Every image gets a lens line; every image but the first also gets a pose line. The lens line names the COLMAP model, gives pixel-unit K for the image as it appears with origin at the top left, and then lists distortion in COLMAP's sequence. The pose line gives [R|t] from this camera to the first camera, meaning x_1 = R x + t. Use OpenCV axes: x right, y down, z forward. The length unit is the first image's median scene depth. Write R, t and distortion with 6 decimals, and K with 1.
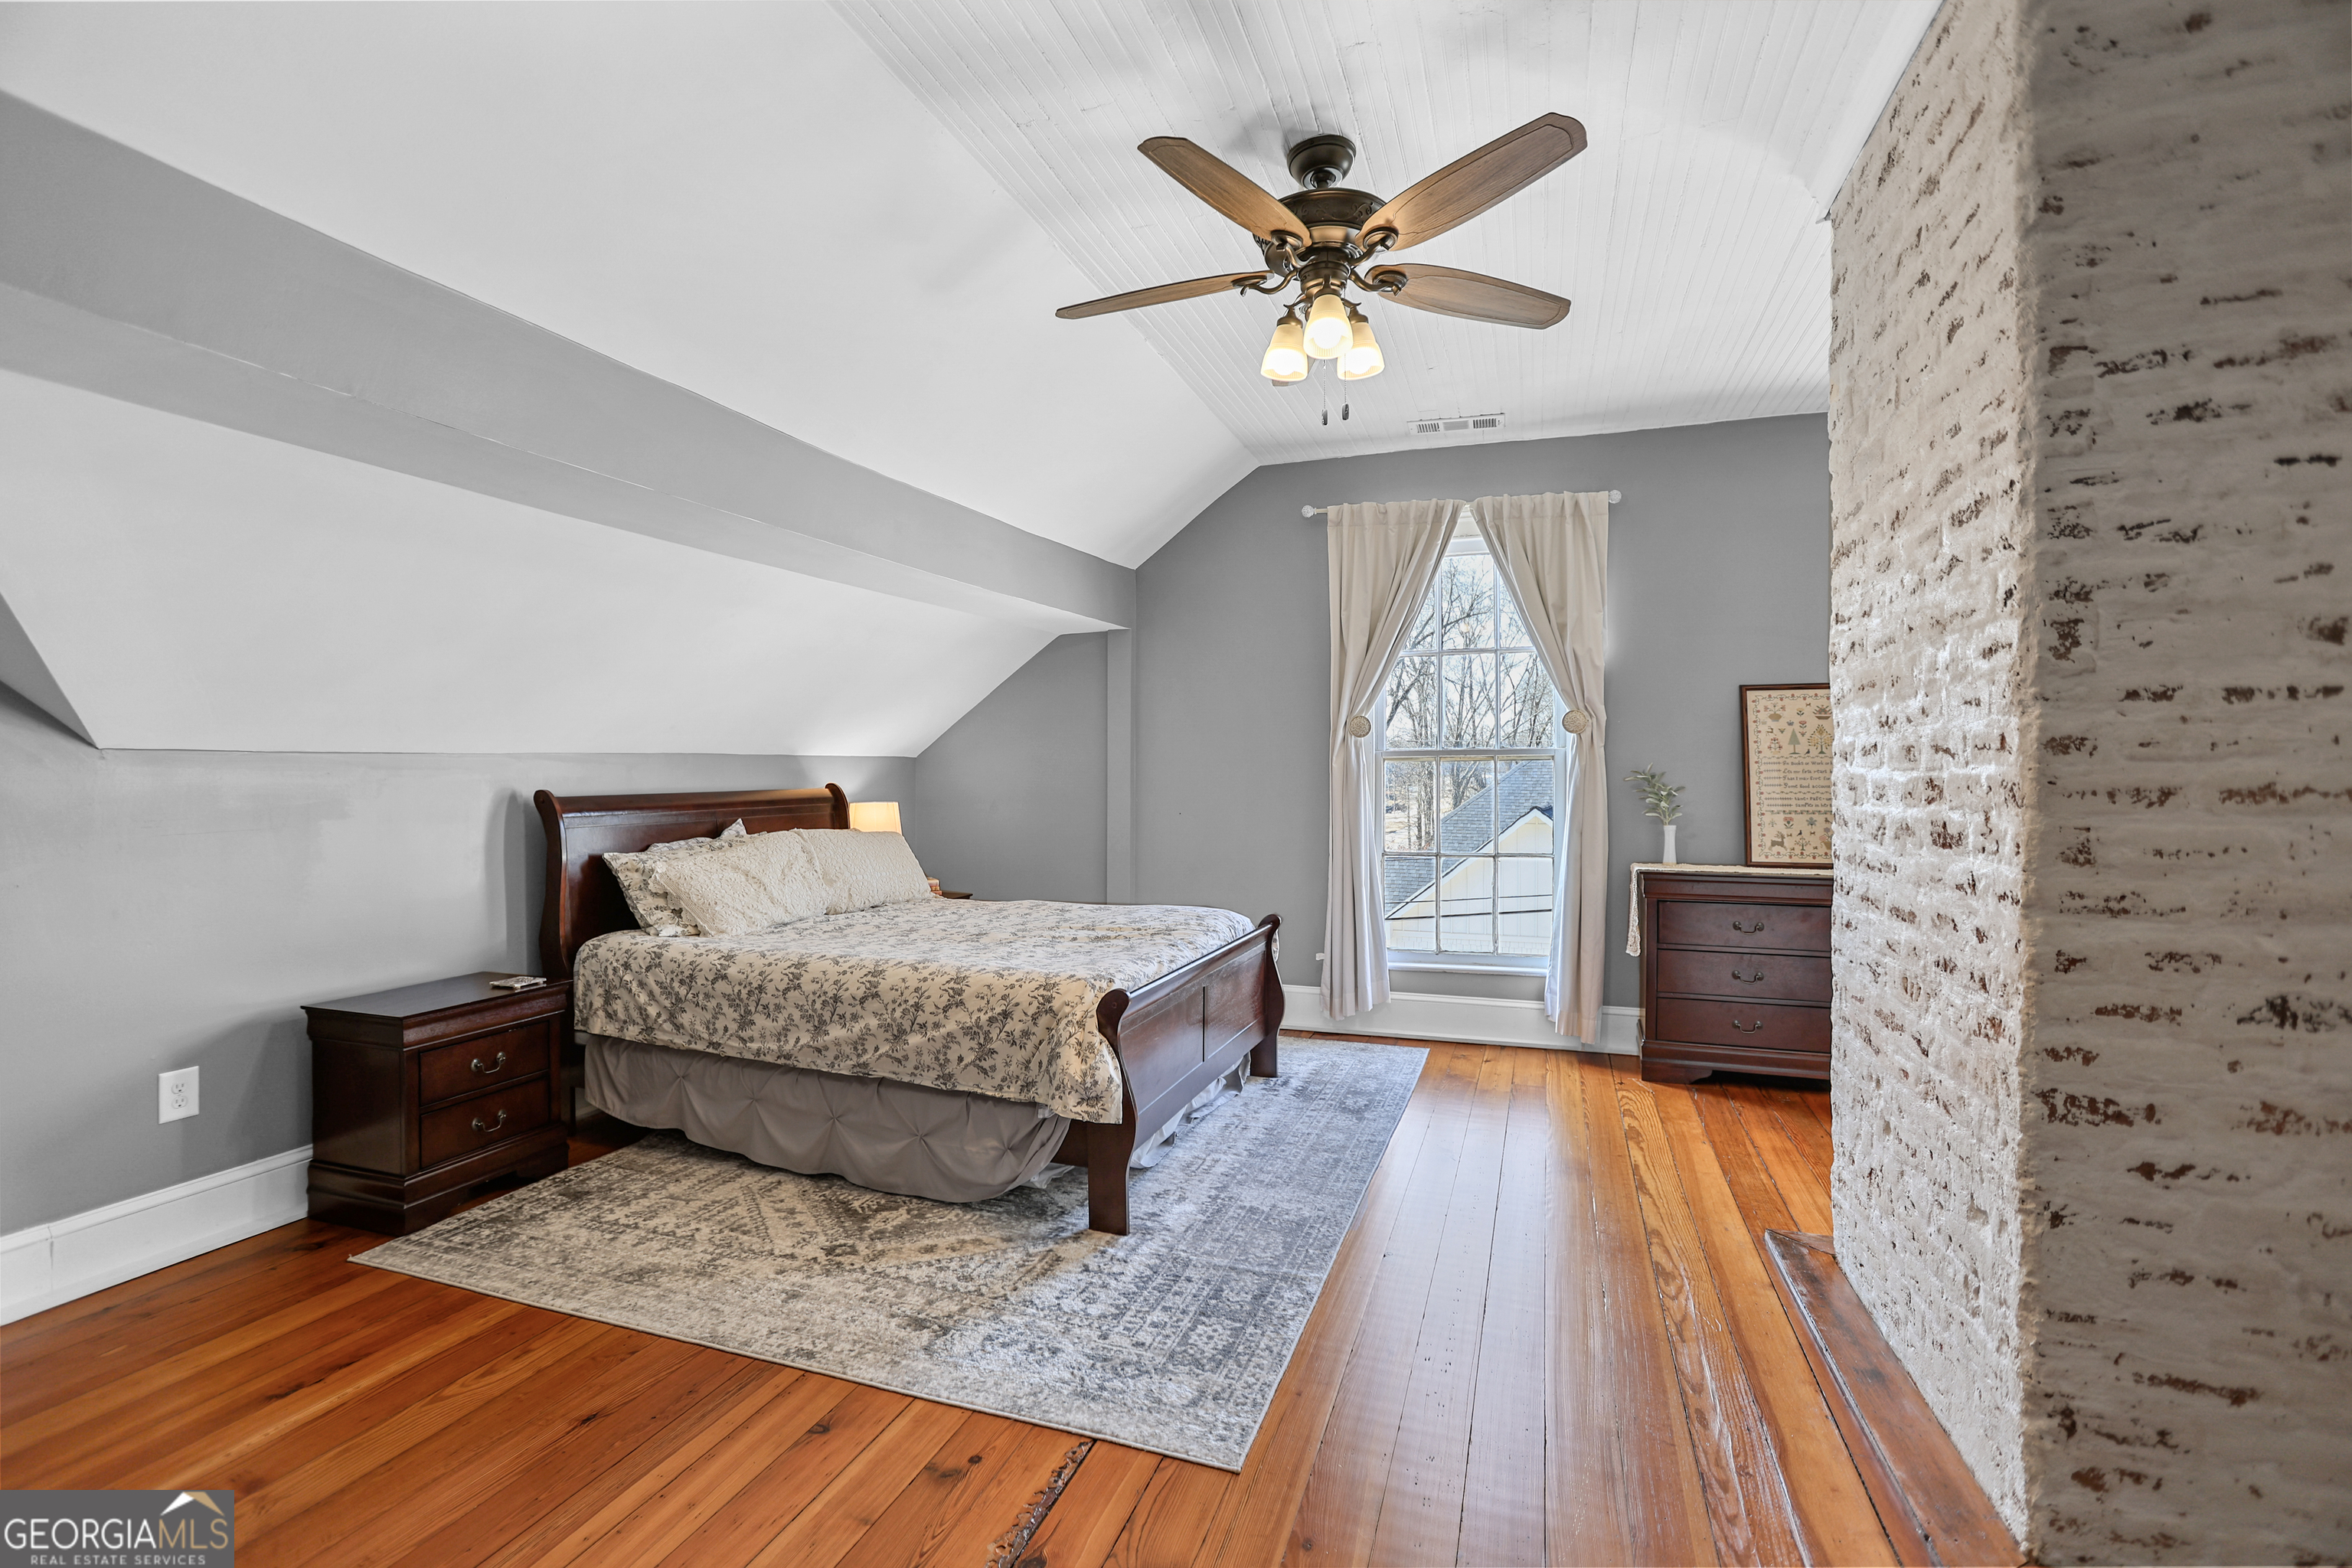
lens RADIAL K [[1072.9, 0, 1160.9], [0, 1072.9, 754.5], [0, 0, 1]] dist [-0.046320, 0.027039]
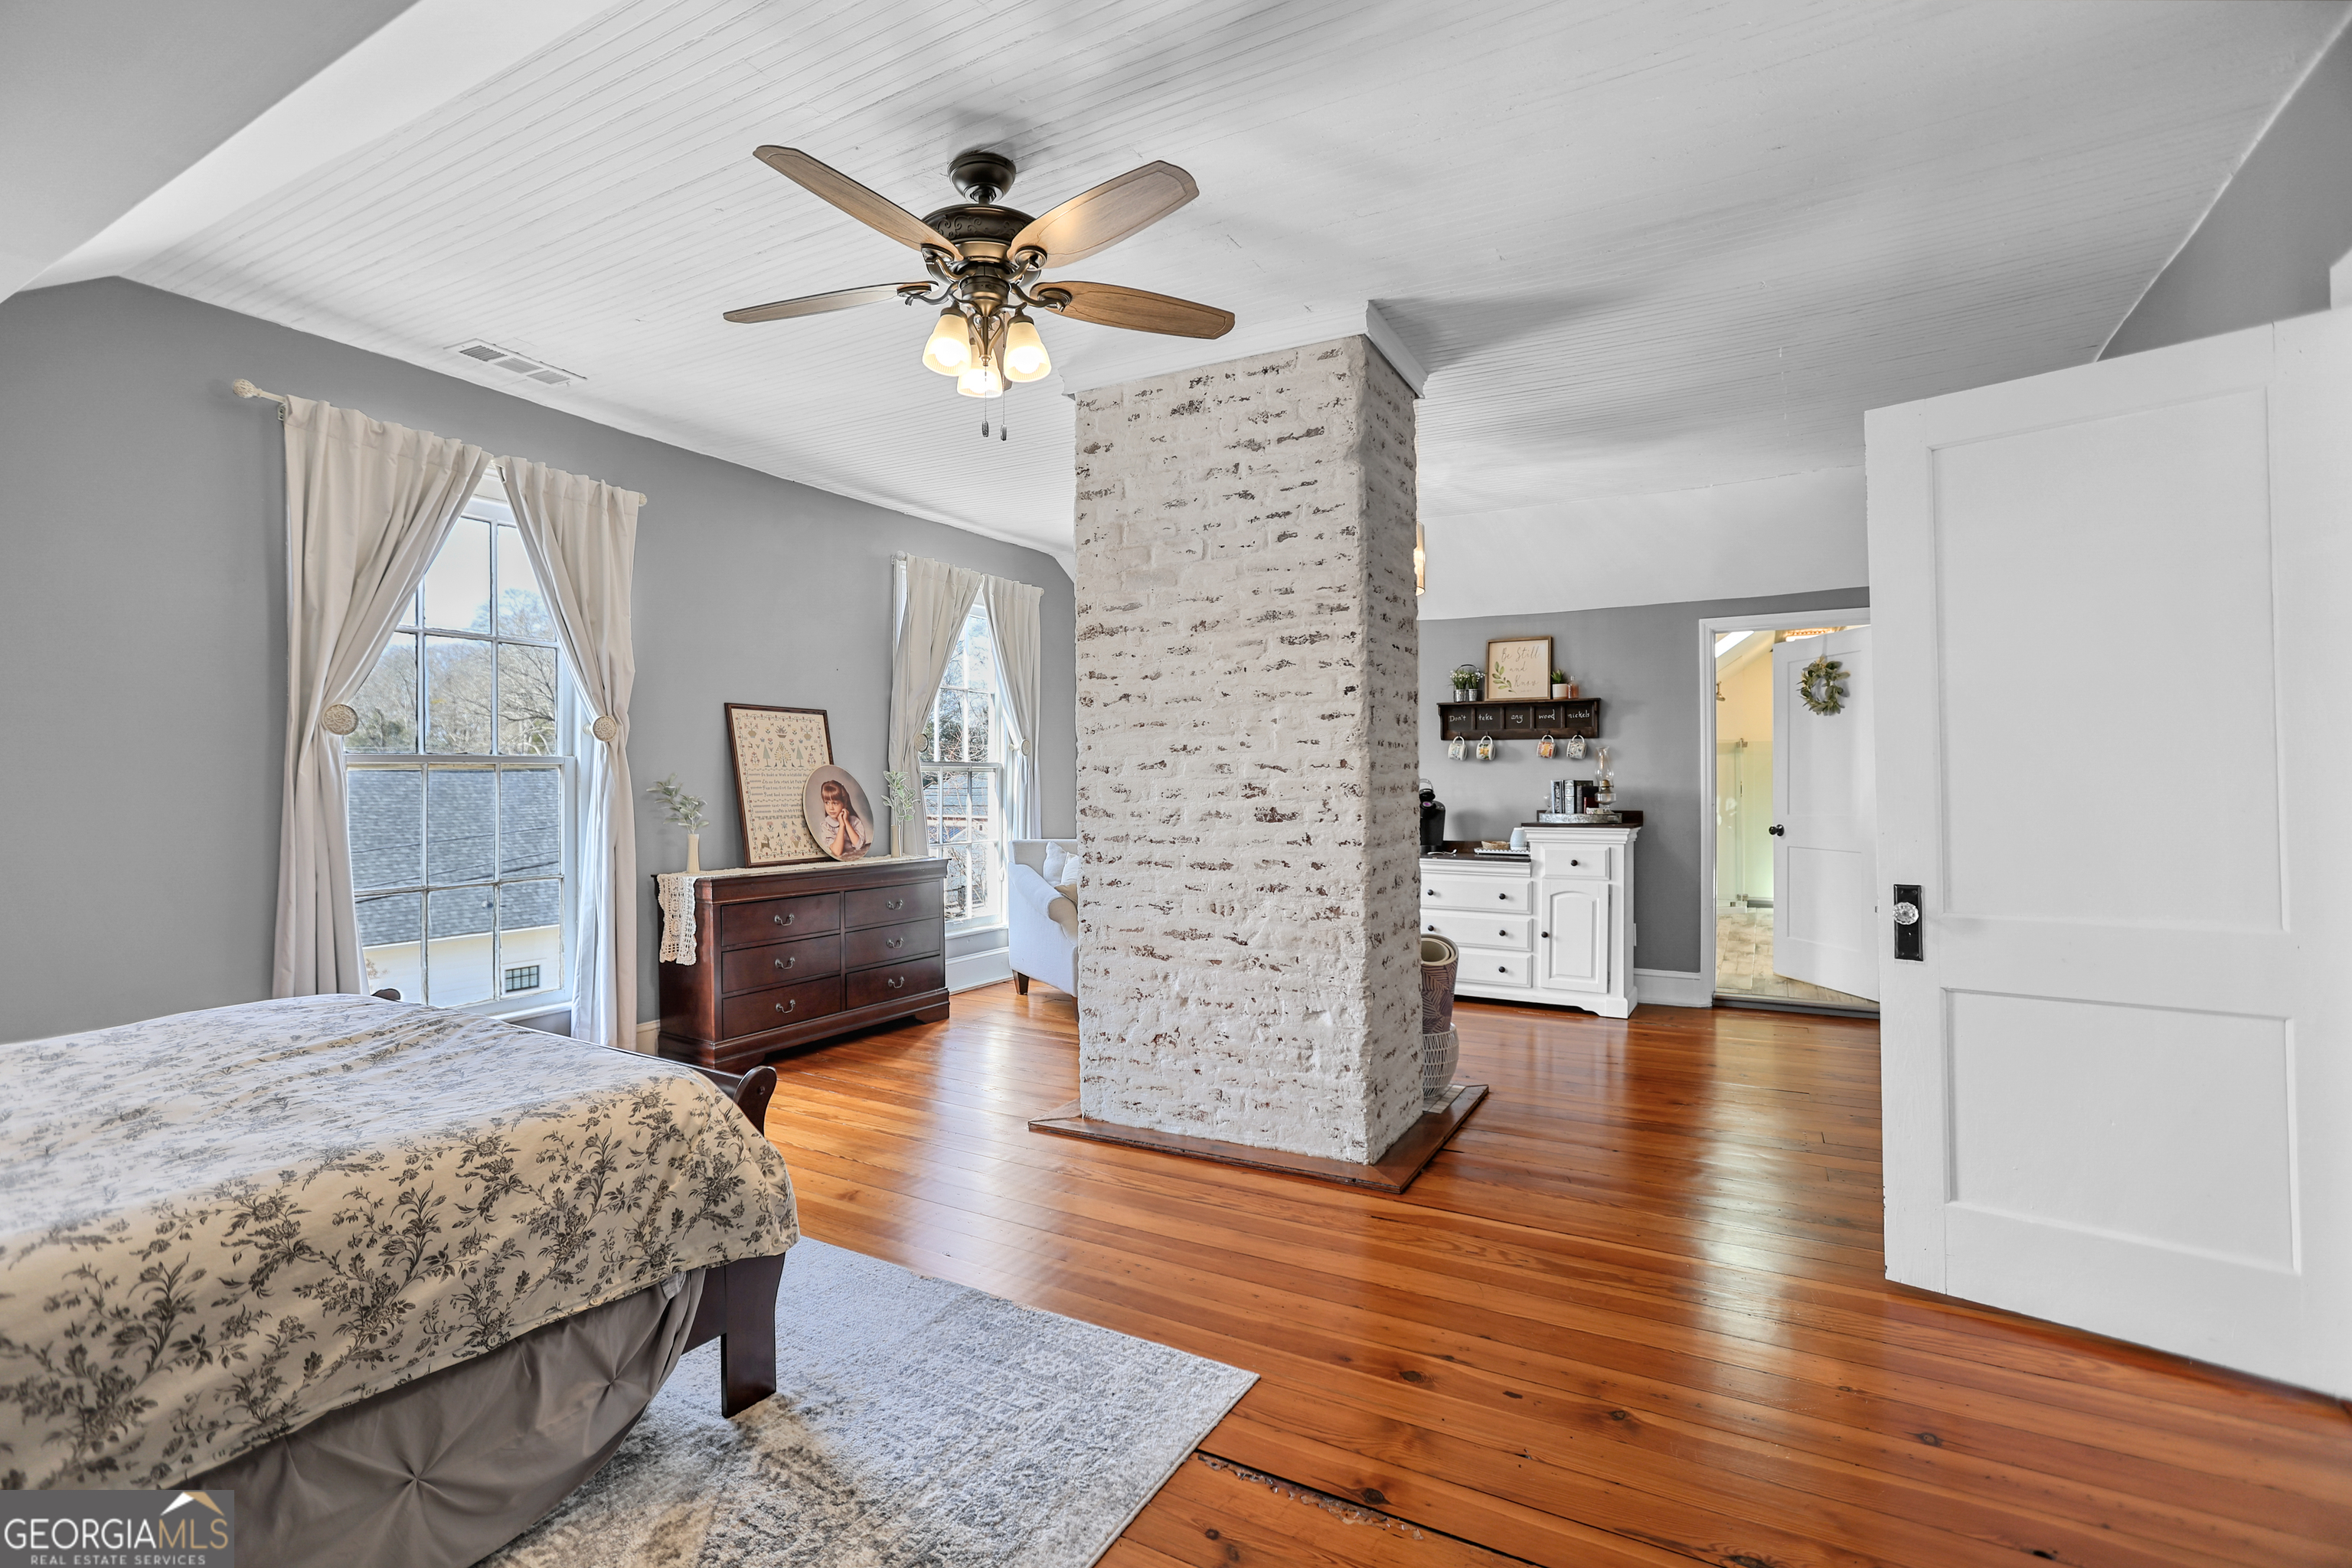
lens RADIAL K [[1072.9, 0, 1160.9], [0, 1072.9, 754.5], [0, 0, 1]] dist [-0.046320, 0.027039]
pose [[0.166995, 0.026425, 0.985604, -0.681154], [-0.012401, 0.999618, -0.024699, 0.013683], [-0.985880, -0.008098, 0.167259, 0.560137]]
